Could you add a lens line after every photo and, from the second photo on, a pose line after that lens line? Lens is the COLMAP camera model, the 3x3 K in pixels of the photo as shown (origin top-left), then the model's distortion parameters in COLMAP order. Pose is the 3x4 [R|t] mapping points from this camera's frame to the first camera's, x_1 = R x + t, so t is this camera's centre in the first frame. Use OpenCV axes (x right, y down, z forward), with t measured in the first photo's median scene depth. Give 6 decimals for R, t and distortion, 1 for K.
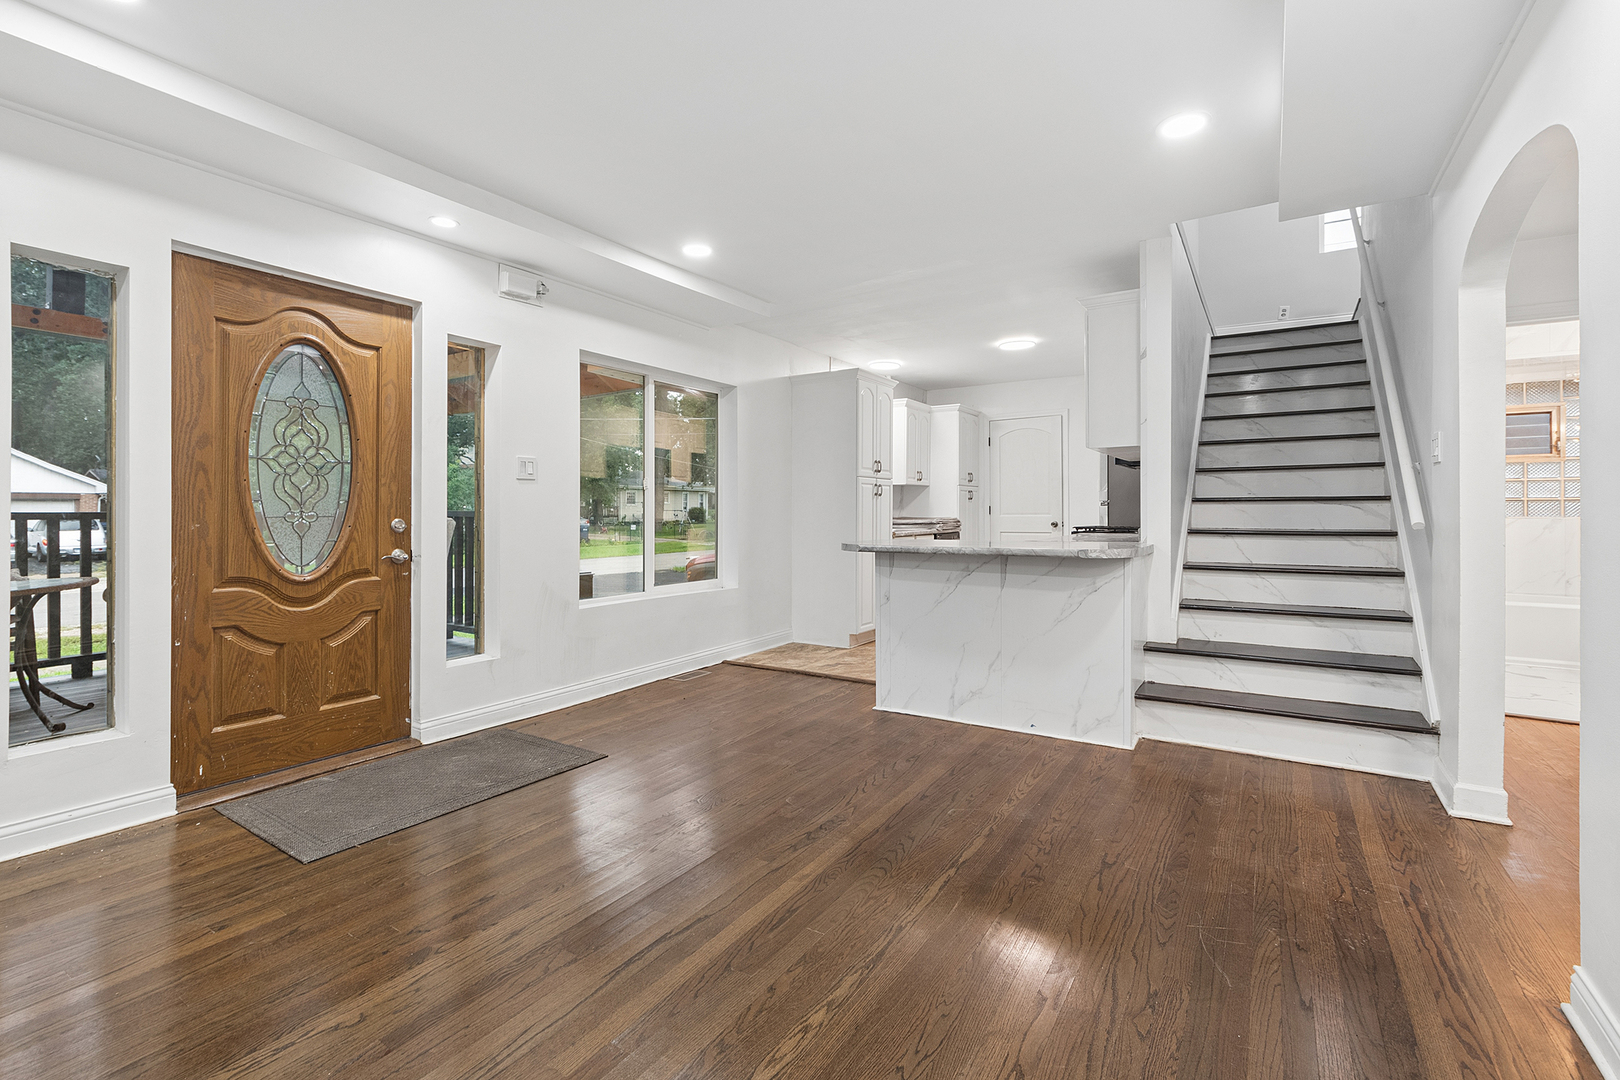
lens RADIAL K [[727.9, 0, 807.6], [0, 727.9, 517.4], [0, 0, 1]] dist [0.001439, -0.000226]
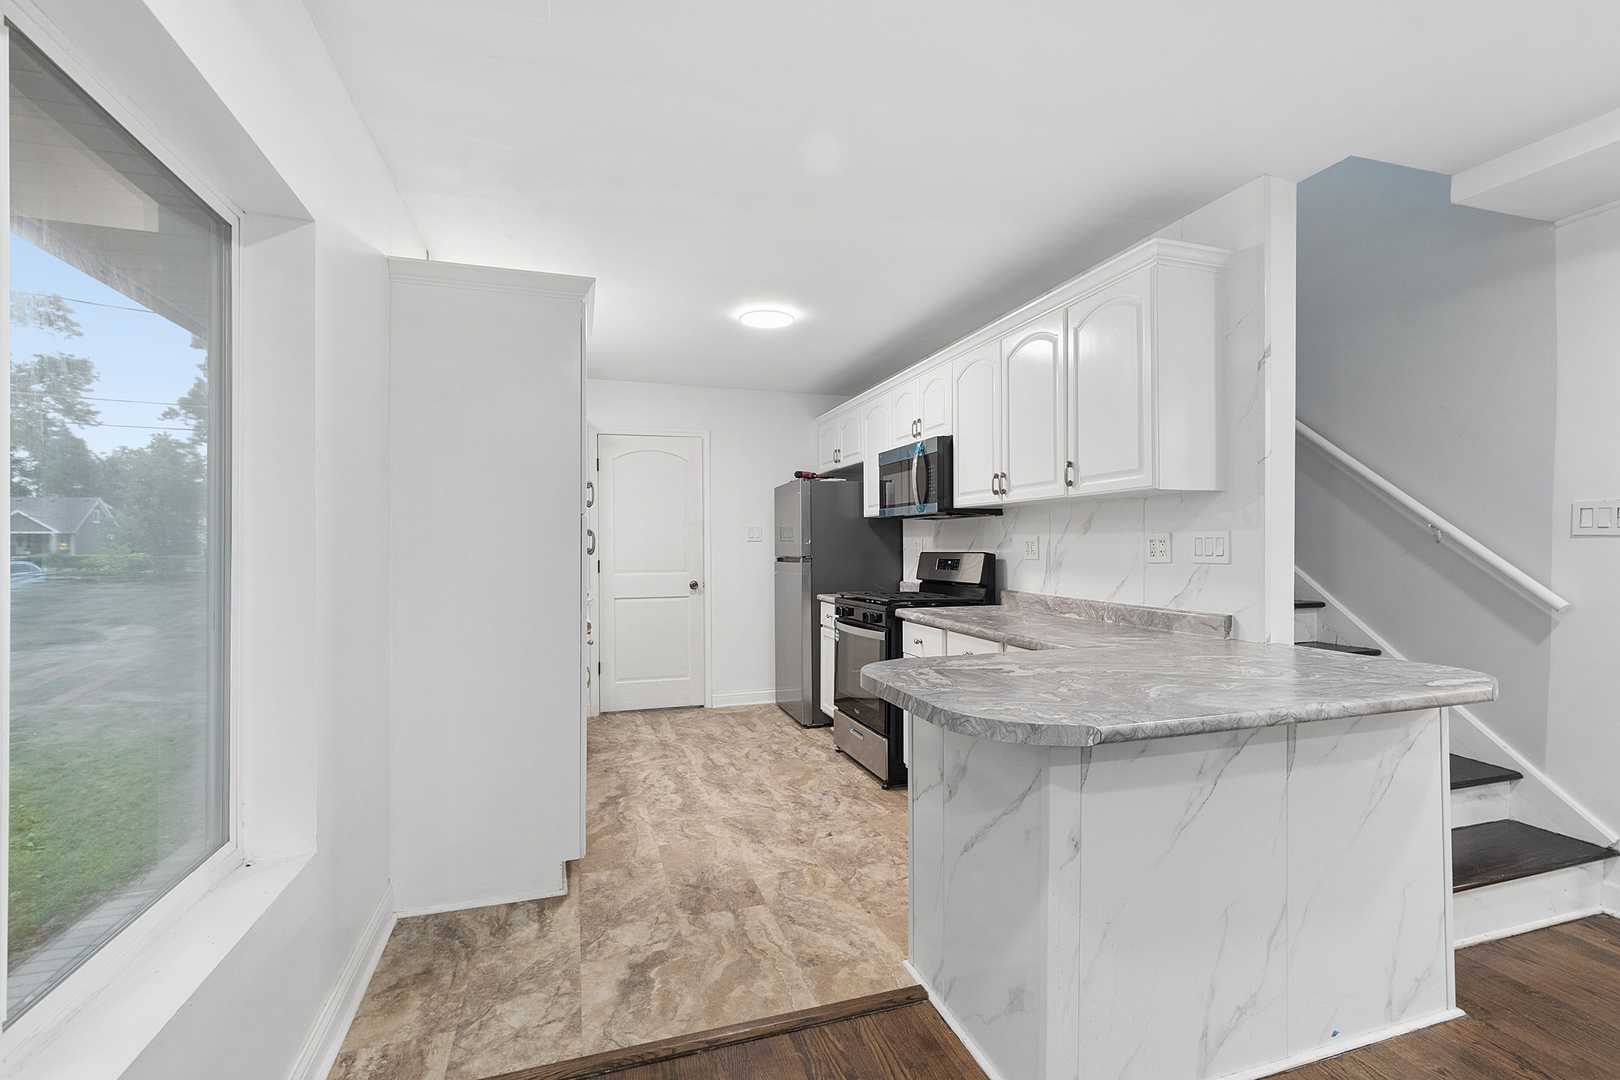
lens RADIAL K [[722.4, 0, 810.0], [0, 722.4, 540.0], [0, 0, 1]] dist [-0.000143, 0.000048]
pose [[0.633257, 0.006058, 0.773918, -0.296395], [0.007264, 0.999879, -0.013771, -0.049930], [-0.773907, 0.014342, 0.633137, 0.913681]]
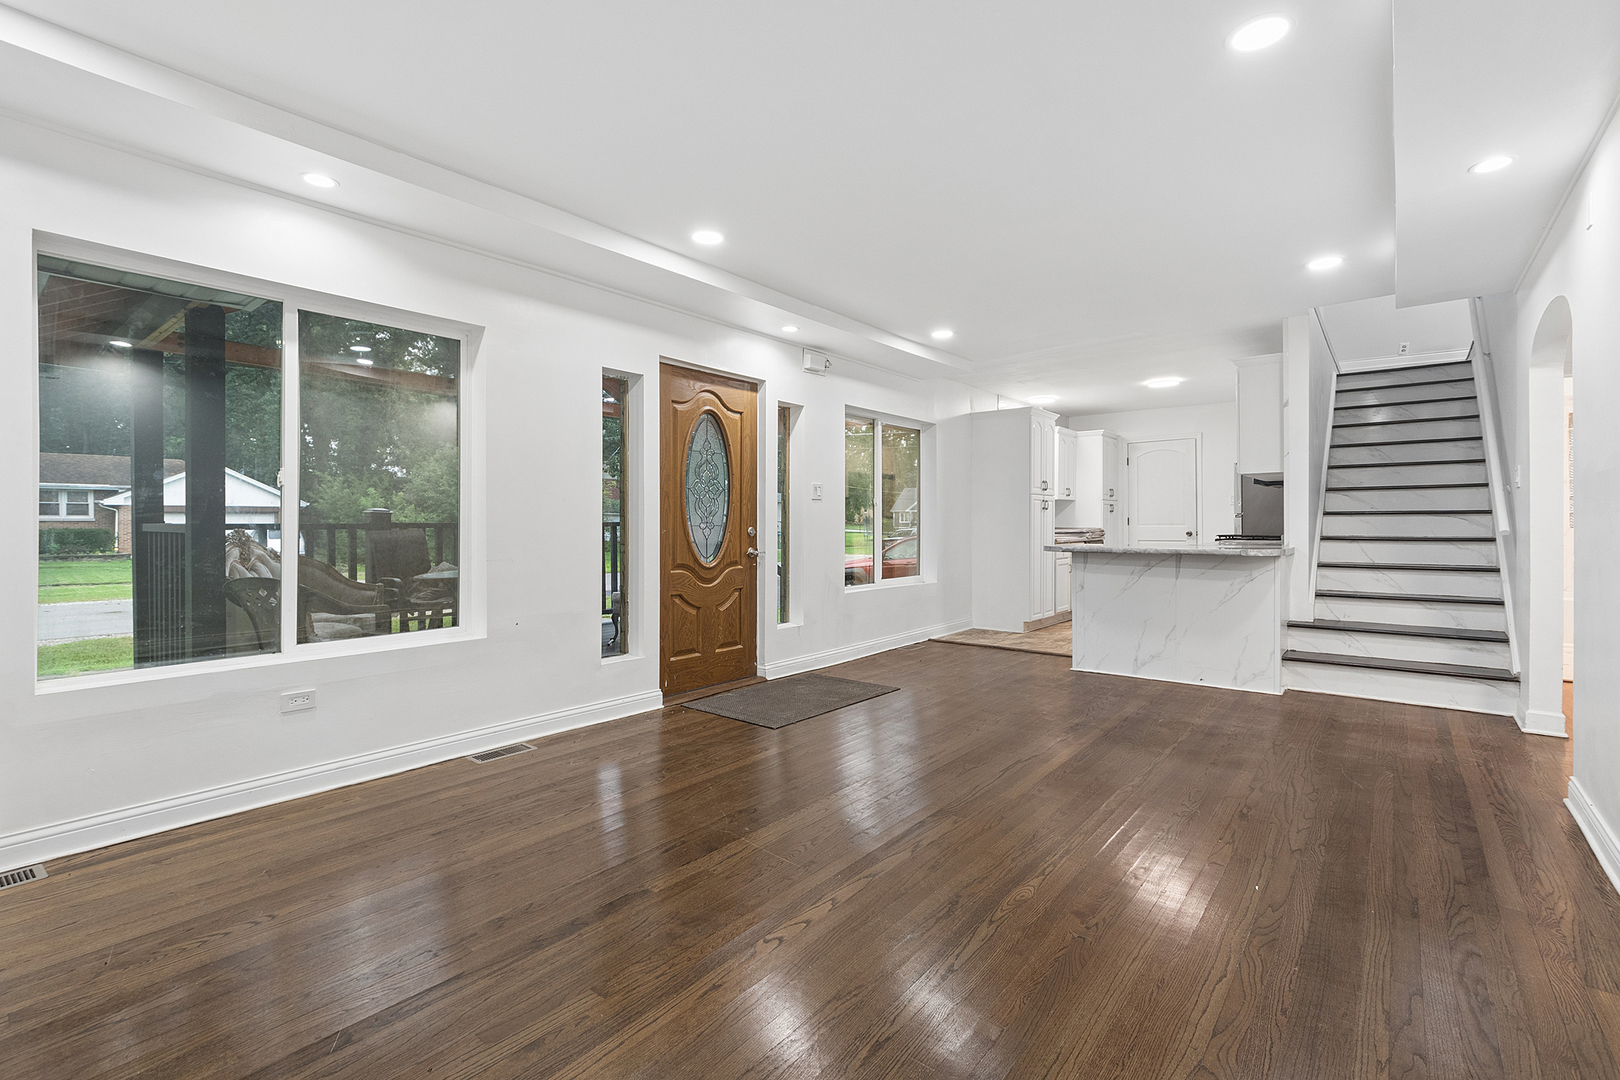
lens RADIAL K [[726.7, 0, 810.8], [0, 726.7, 524.7], [0, 0, 1]] dist [-0.000544, 0.000069]
pose [[0.993779, 0.000659, -0.111367, -0.253350], [-0.001210, 0.999987, -0.004882, 0.003663], [0.111362, 0.004986, 0.993767, -0.413528]]
